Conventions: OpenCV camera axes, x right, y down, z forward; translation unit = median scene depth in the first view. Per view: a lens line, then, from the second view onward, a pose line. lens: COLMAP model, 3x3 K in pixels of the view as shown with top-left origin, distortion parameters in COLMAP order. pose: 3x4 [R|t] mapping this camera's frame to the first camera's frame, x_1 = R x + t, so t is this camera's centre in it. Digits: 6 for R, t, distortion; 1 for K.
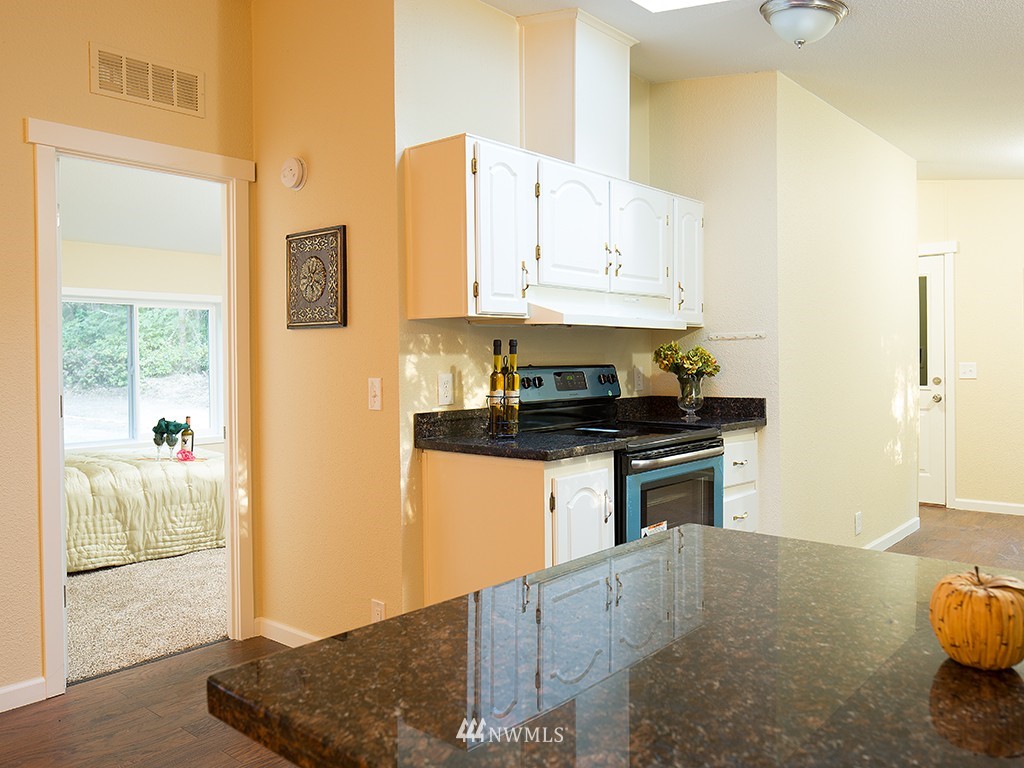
lens RADIAL K [[826.8, 0, 515.0], [0, 826.8, 367.0], [0, 0, 1]] dist [-0.003684, -0.007616]
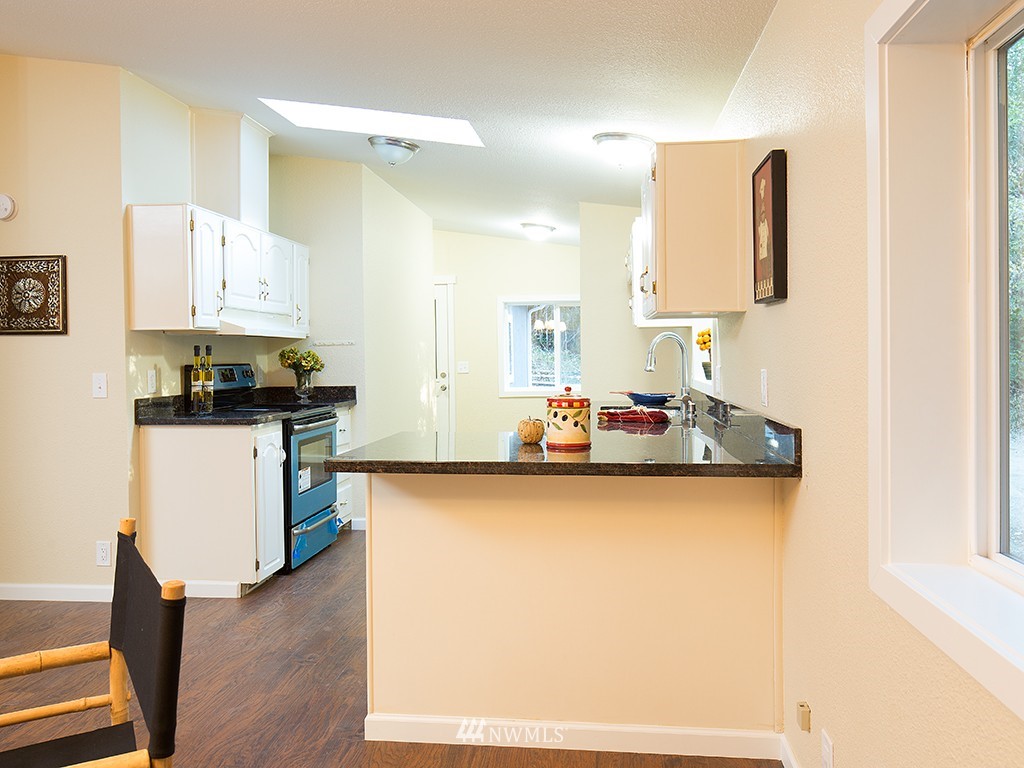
lens RADIAL K [[826.8, 0, 515.0], [0, 826.8, 367.0], [0, 0, 1]] dist [-0.003684, -0.007616]
pose [[0.828003, -0.007317, 0.560676, -0.336796], [0.008596, 0.999963, 0.000355, 0.007420], [-0.560658, 0.004526, 0.828035, -0.438655]]
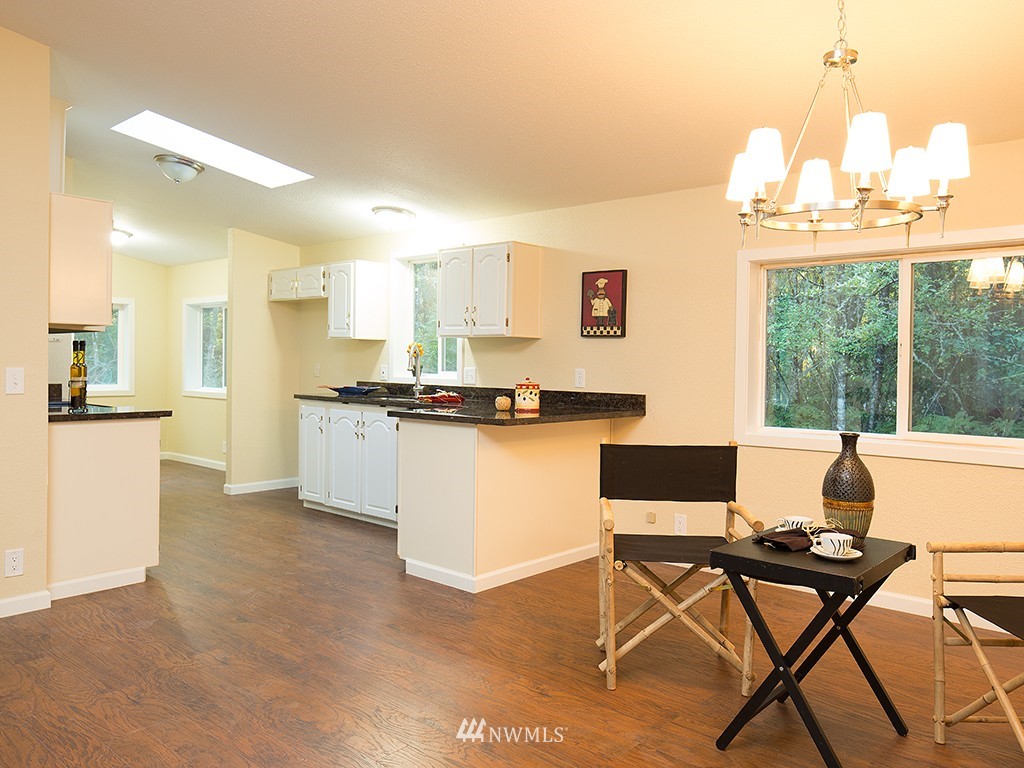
lens RADIAL K [[826.8, 0, 515.0], [0, 826.8, 367.0], [0, 0, 1]] dist [-0.003684, -0.007616]
pose [[-0.027609, 0.000892, 0.999618, -1.317729], [-0.003498, 0.999993, -0.000989, 0.010024], [-0.999613, -0.003524, -0.027606, 0.274714]]
